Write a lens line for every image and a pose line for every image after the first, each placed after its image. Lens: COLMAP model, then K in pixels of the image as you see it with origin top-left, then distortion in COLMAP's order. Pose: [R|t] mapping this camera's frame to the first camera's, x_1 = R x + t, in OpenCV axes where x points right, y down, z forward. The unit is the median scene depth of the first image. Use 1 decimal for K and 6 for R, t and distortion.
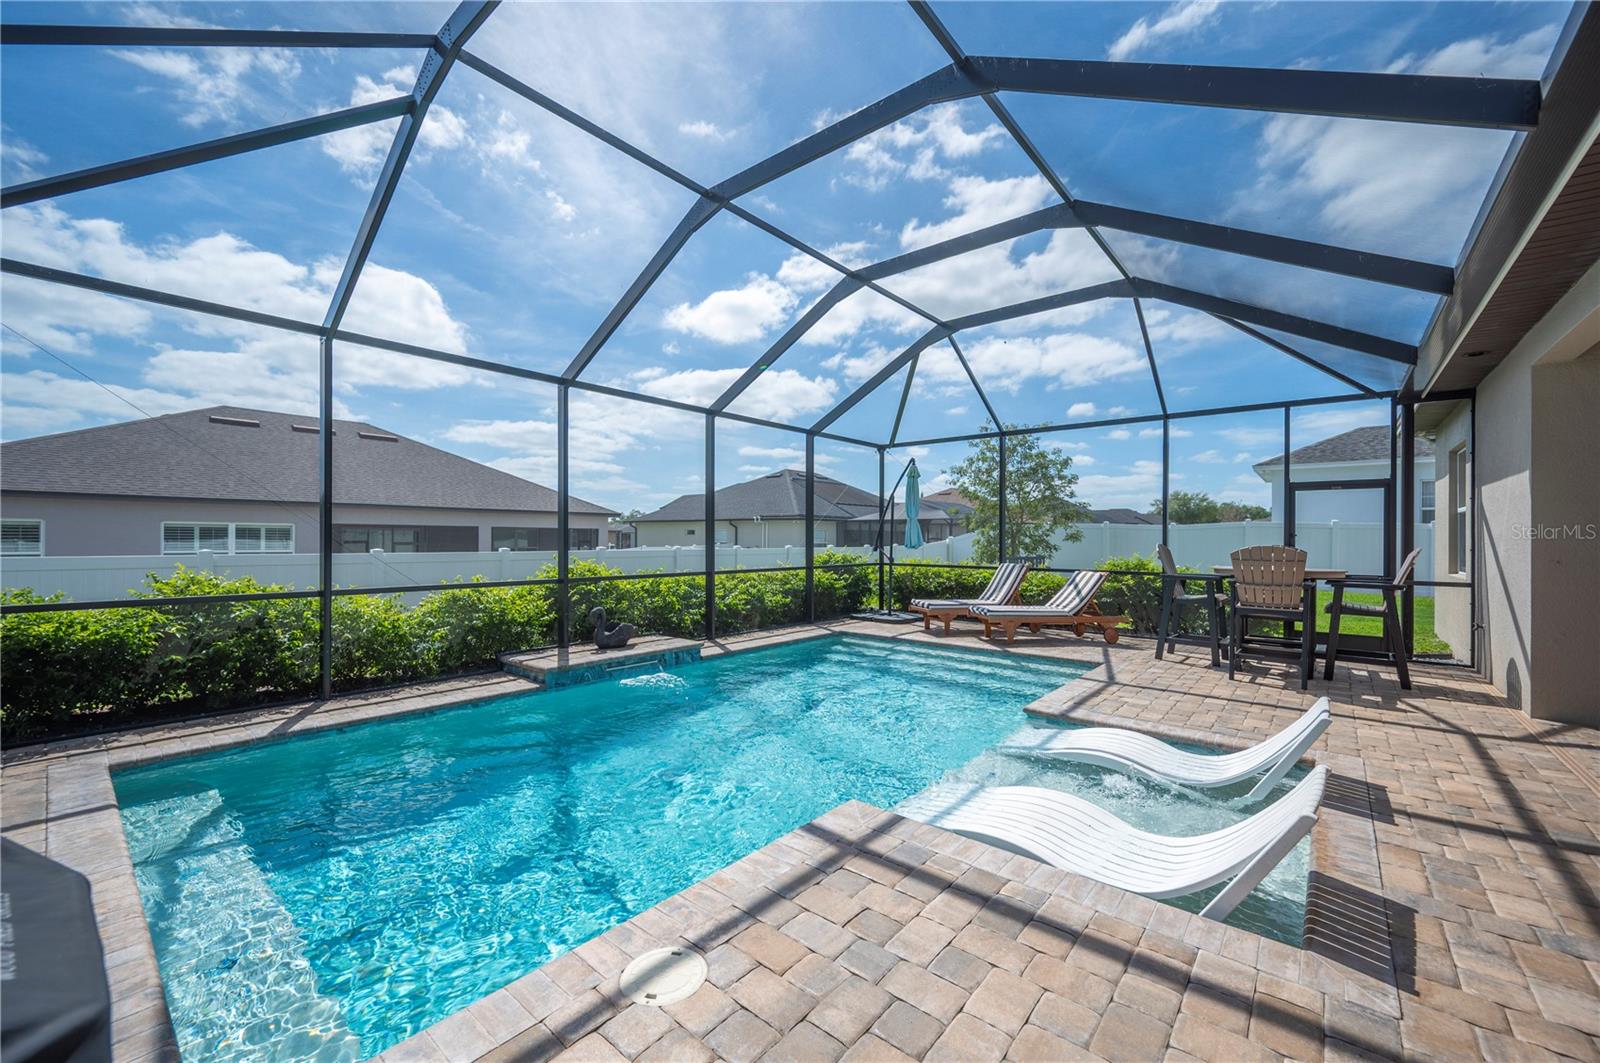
lens RADIAL K [[627.8, 0, 806.0], [0, 627.8, 538.4], [0, 0, 1]] dist [0.000583, 0.000104]
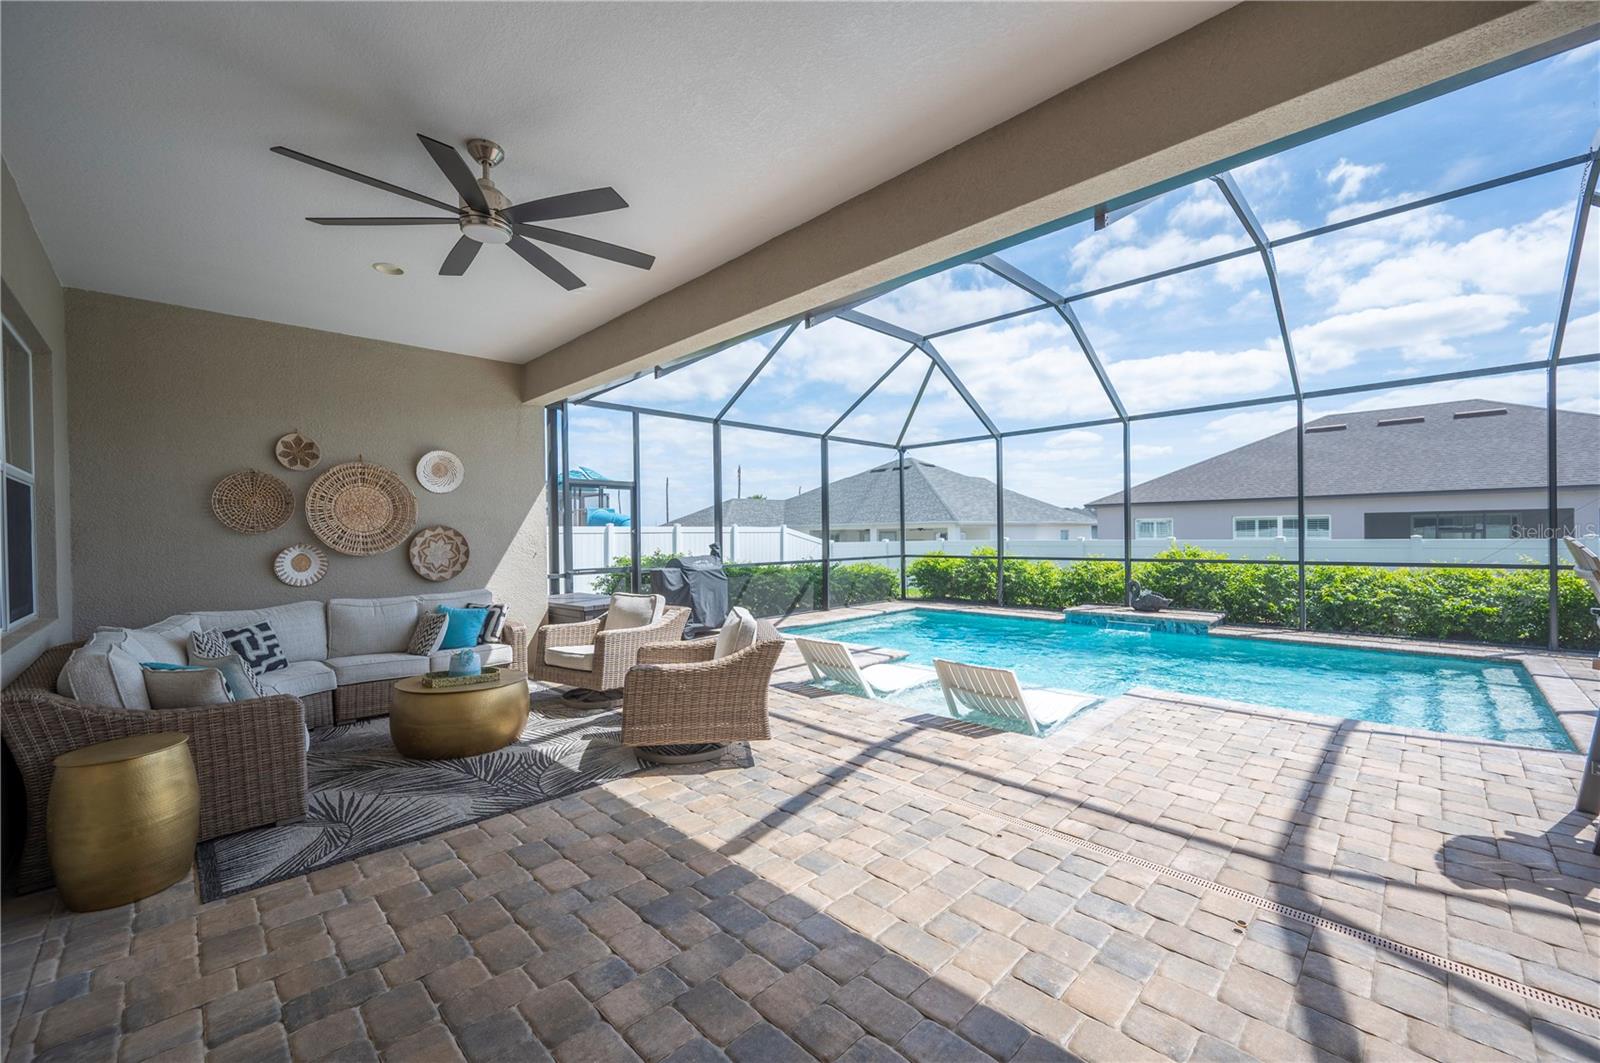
lens RADIAL K [[627.8, 0, 806.0], [0, 627.8, 538.4], [0, 0, 1]] dist [0.000583, 0.000104]
pose [[-0.100343, 0.002407, -0.994950, 1.734999], [0.016923, 0.999857, 0.000712, 0.015439], [0.994809, -0.016766, -0.100369, 0.666101]]
